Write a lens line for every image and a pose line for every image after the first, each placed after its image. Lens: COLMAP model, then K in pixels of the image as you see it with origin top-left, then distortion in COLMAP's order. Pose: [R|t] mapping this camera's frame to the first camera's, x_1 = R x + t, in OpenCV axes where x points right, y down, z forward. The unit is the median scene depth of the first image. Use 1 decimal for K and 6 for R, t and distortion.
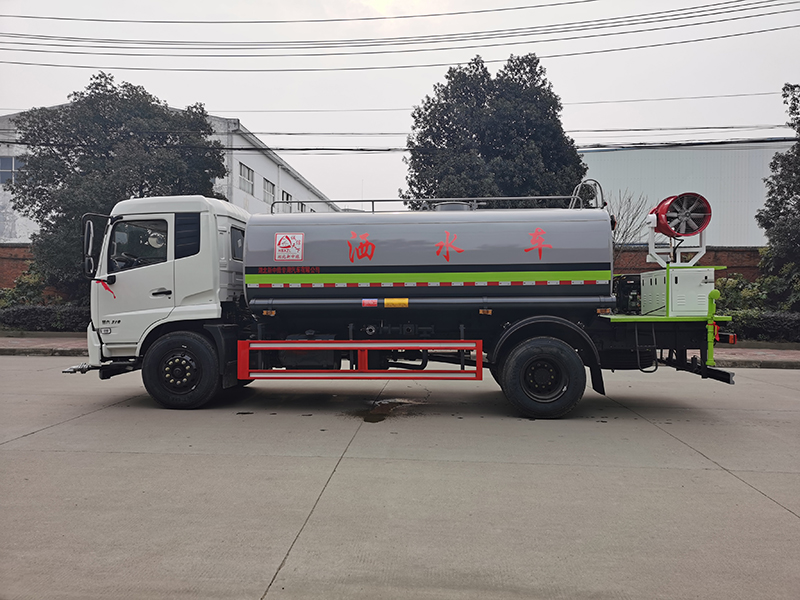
lens RADIAL K [[787.7, 0, 403.2], [0, 787.7, 301.3], [0, 0, 1]] dist [0.035215, 0.000000]
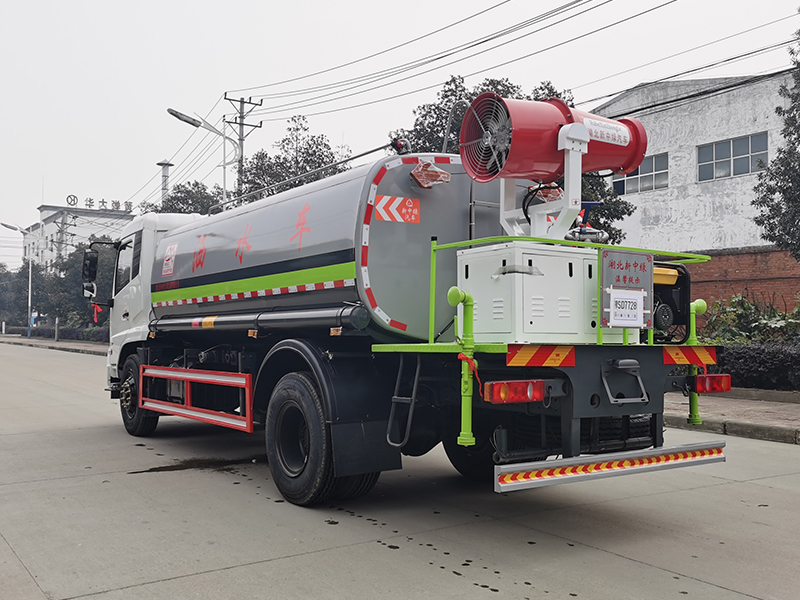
lens RADIAL K [[787.7, 0, 393.8], [0, 787.7, 306.7], [0, 0, 1]] dist [0.035215, 0.000000]
pose [[0.706851, -0.034808, -0.706505, 0.676111], [0.050778, 0.998709, 0.001599, -0.005791], [0.705537, -0.037005, 0.707706, 0.572888]]
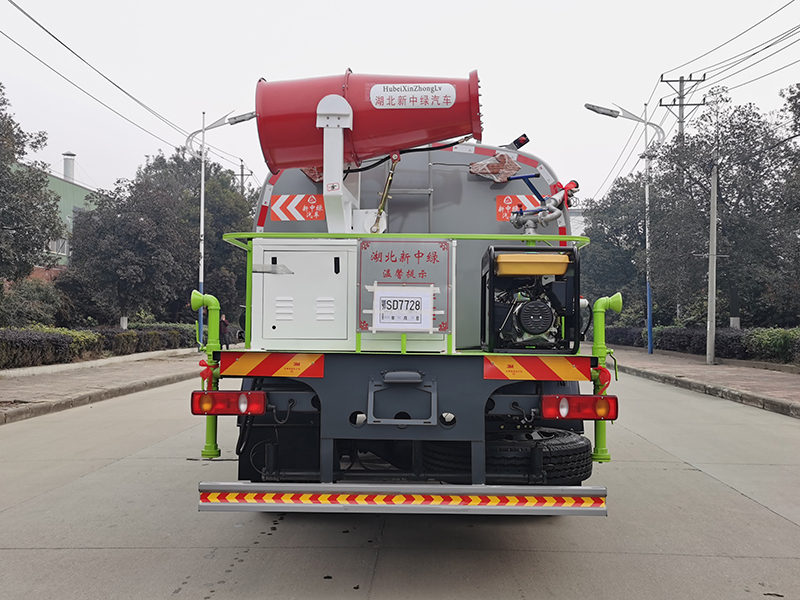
lens RADIAL K [[787.7, 0, 393.5], [0, 787.7, 297.7], [0, 0, 1]] dist [0.035215, 0.000000]
pose [[0.154445, -0.047484, -0.986860, 0.791945], [0.062635, 0.997306, -0.038184, 0.008385], [0.986014, -0.055915, 0.157003, 0.867074]]
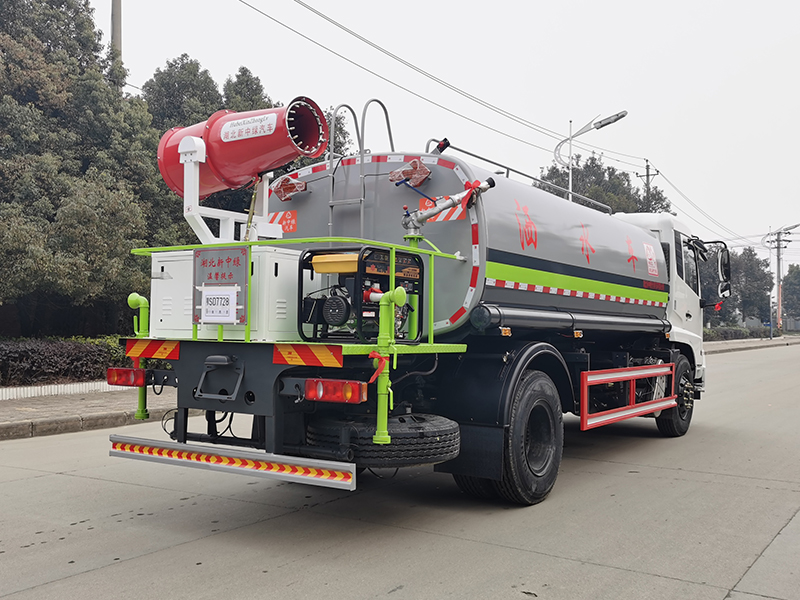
lens RADIAL K [[787.7, 0, 397.7], [0, 787.7, 298.0], [0, 0, 1]] dist [0.035215, 0.000000]
pose [[-0.379591, -0.051317, -0.923730, 0.805472], [0.048879, 0.995953, -0.075416, 0.030780], [0.923862, -0.073778, -0.375547, 1.140794]]
